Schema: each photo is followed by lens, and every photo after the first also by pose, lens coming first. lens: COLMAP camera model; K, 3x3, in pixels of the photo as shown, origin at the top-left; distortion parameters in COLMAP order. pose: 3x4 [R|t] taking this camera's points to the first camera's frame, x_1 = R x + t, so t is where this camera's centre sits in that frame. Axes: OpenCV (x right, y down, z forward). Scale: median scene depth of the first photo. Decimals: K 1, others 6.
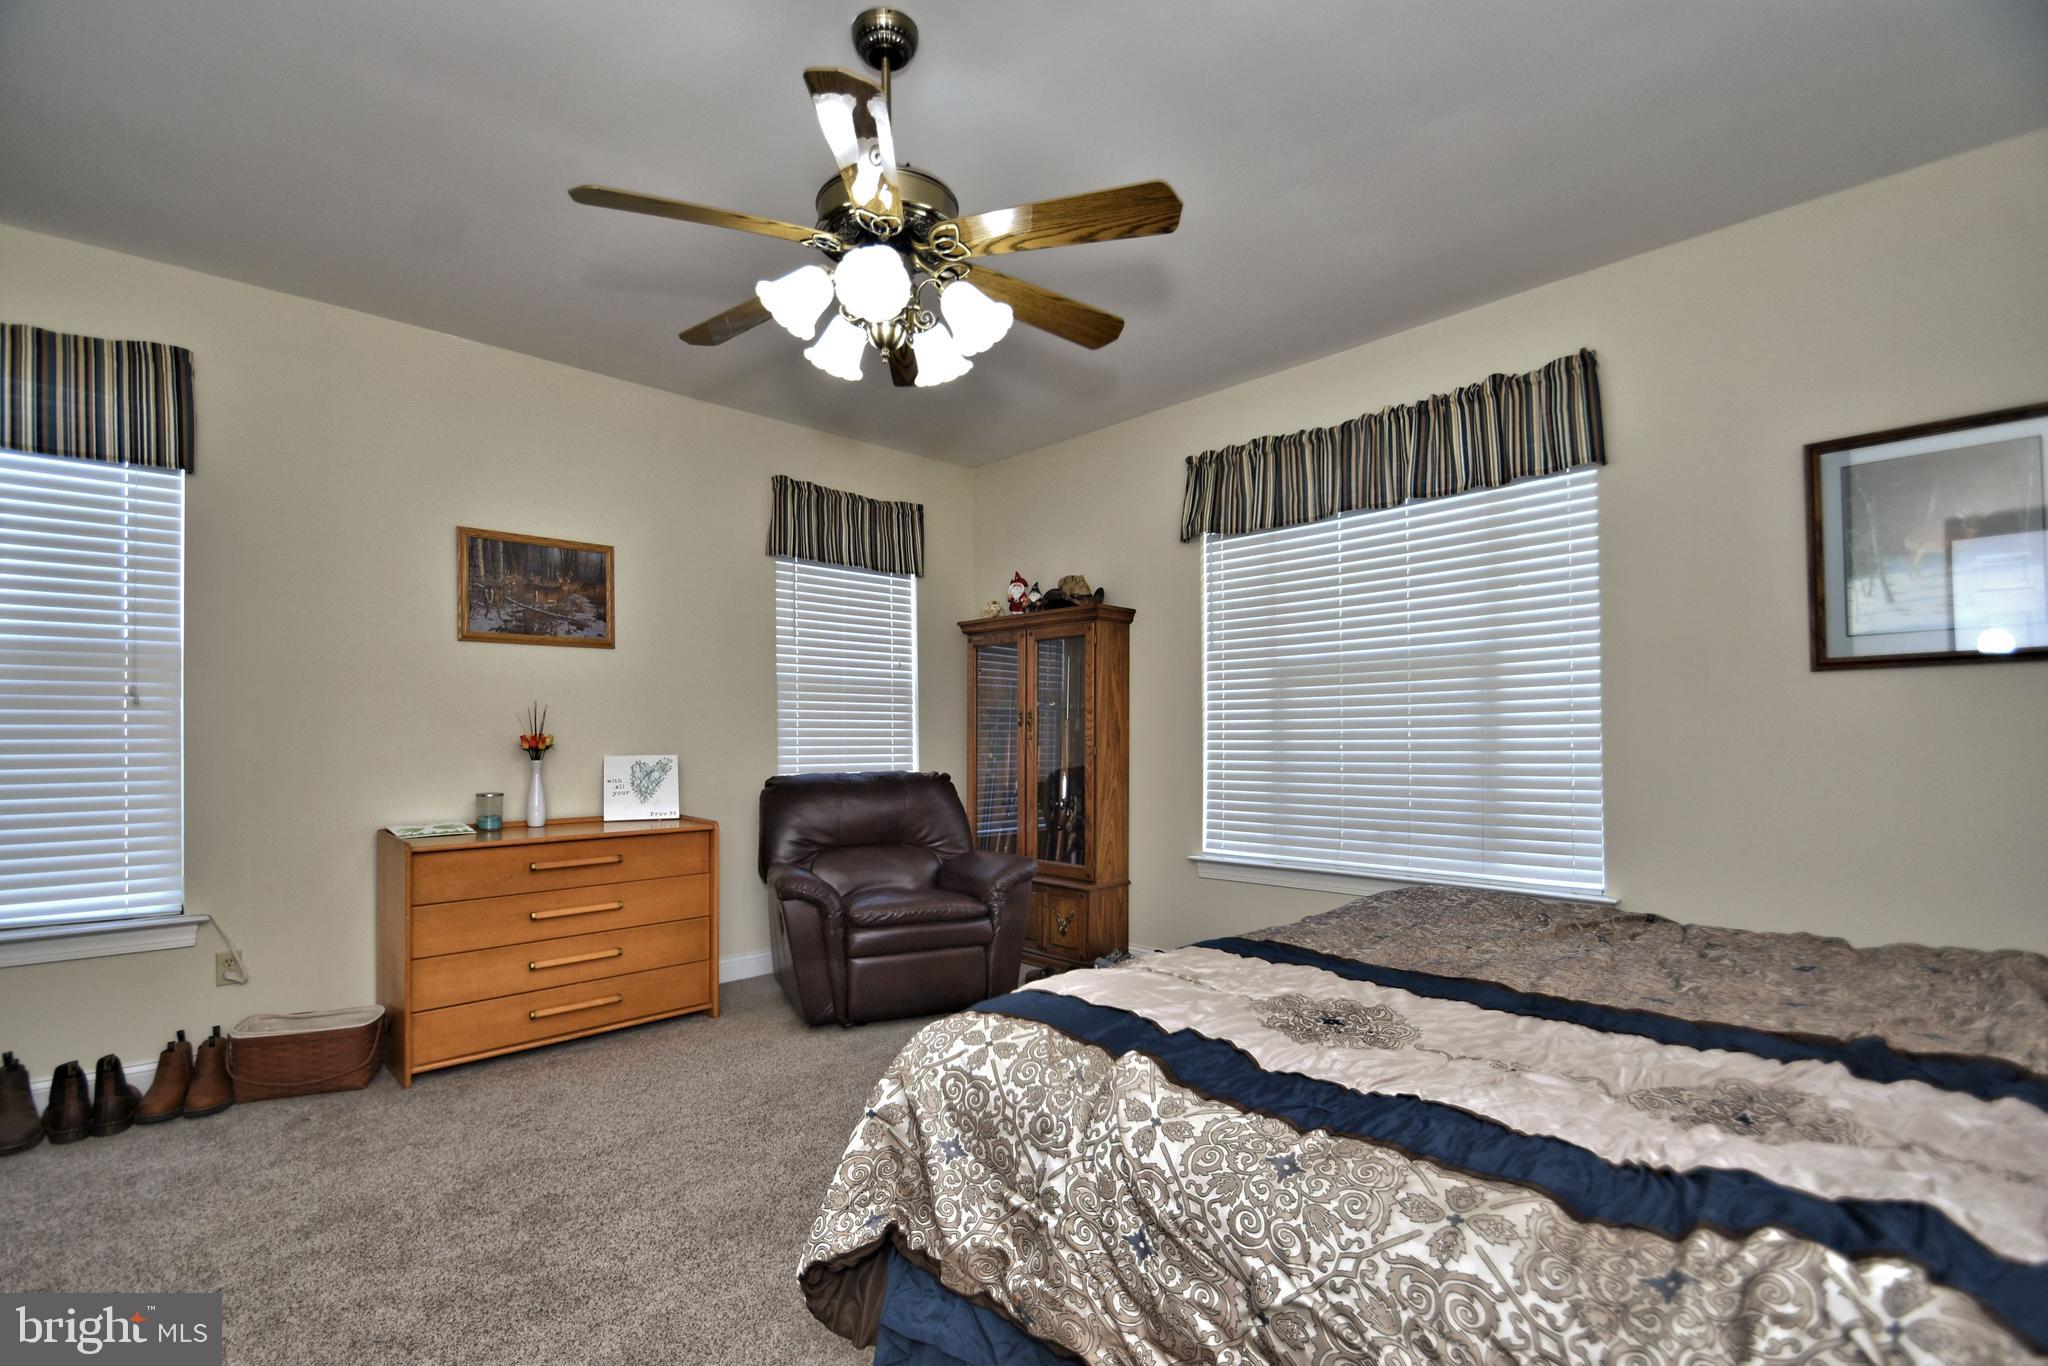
lens RADIAL K [[904.9, 0, 996.2], [0, 904.9, 732.2], [0, 0, 1]] dist [-0.000703, -0.000010]
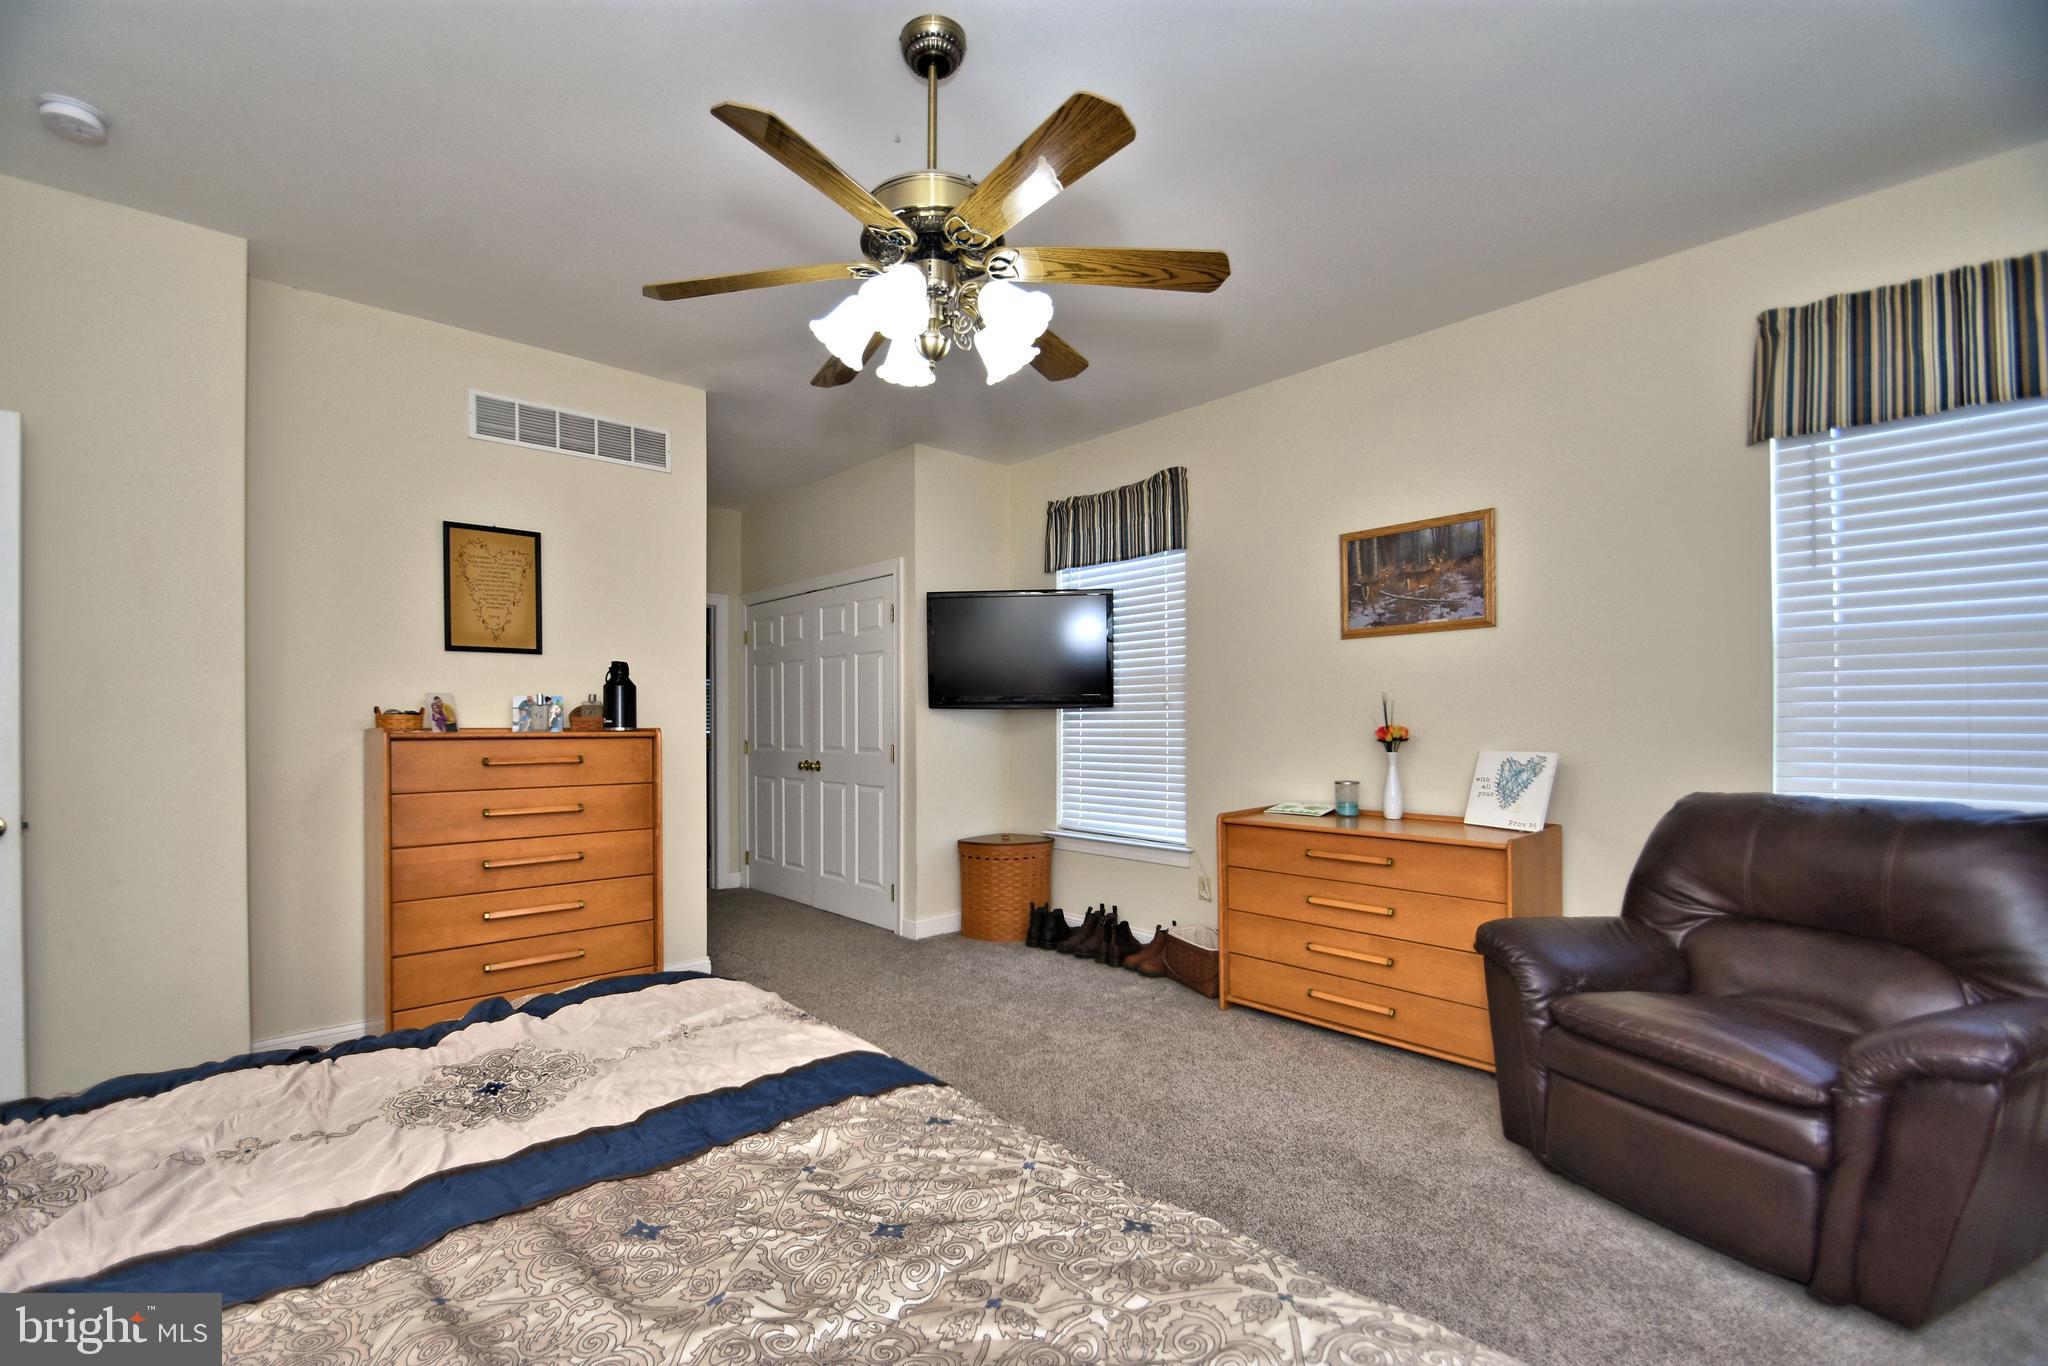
lens RADIAL K [[904.9, 0, 996.2], [0, 904.9, 732.2], [0, 0, 1]] dist [-0.000703, -0.000010]
pose [[-0.026404, 0.029977, -0.999202, 0.484496], [0.023175, 0.999300, 0.029367, -0.029650], [0.999383, -0.022381, -0.027081, 0.578842]]
